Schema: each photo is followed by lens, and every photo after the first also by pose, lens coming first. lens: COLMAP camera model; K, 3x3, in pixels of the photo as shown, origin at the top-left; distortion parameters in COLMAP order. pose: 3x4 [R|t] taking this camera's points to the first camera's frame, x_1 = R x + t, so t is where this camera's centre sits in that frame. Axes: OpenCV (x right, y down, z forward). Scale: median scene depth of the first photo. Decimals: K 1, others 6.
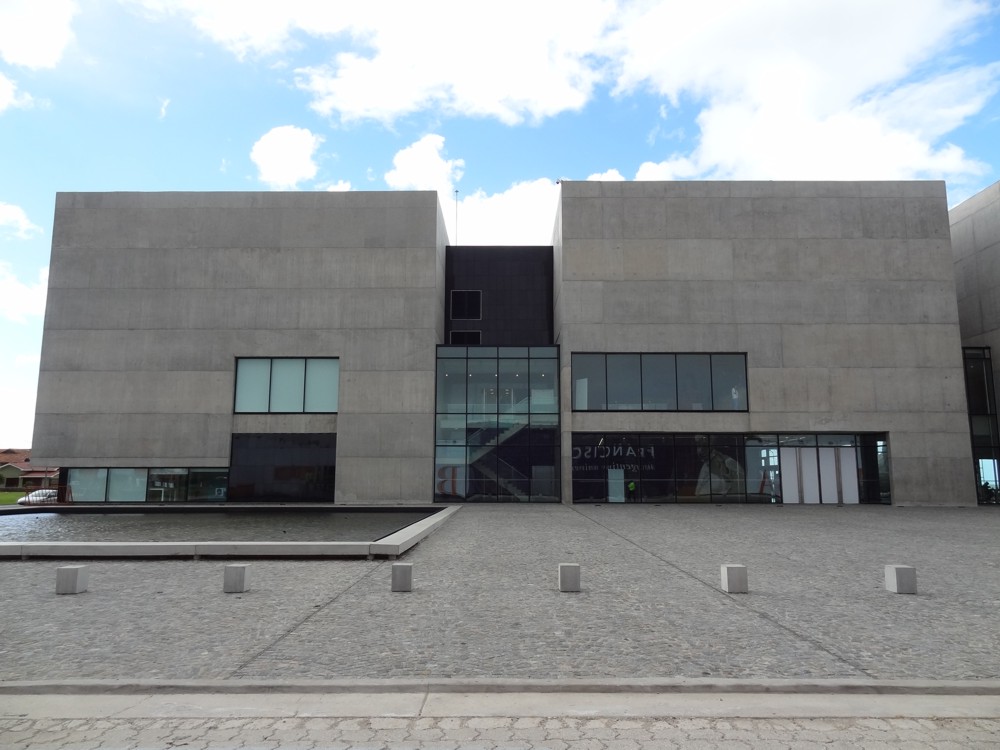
lens RADIAL K [[700.6, 0, 505.3], [0, 700.6, 374.6], [0, 0, 1]] dist [0.020095, 0.007390]
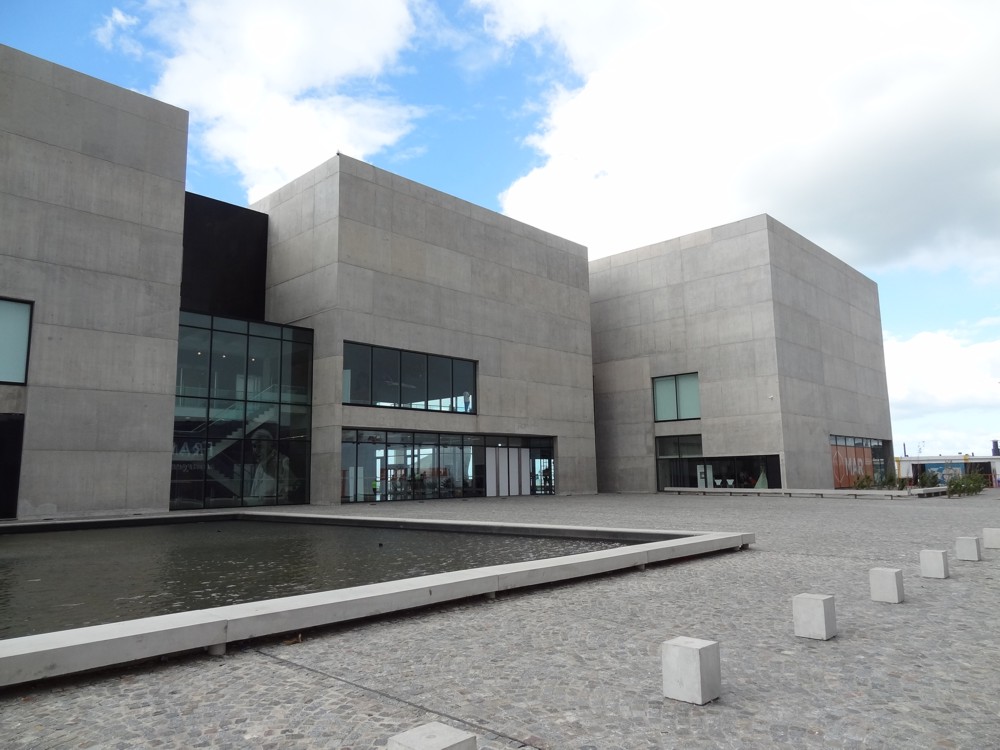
lens RADIAL K [[700.6, 0, 503.0], [0, 700.6, 373.8], [0, 0, 1]] dist [0.020095, 0.007390]
pose [[0.688154, 0.094562, 0.719376, -0.414074], [-0.091439, 0.994869, -0.043305, 0.032281], [-0.719779, -0.035979, 0.693270, 0.201863]]
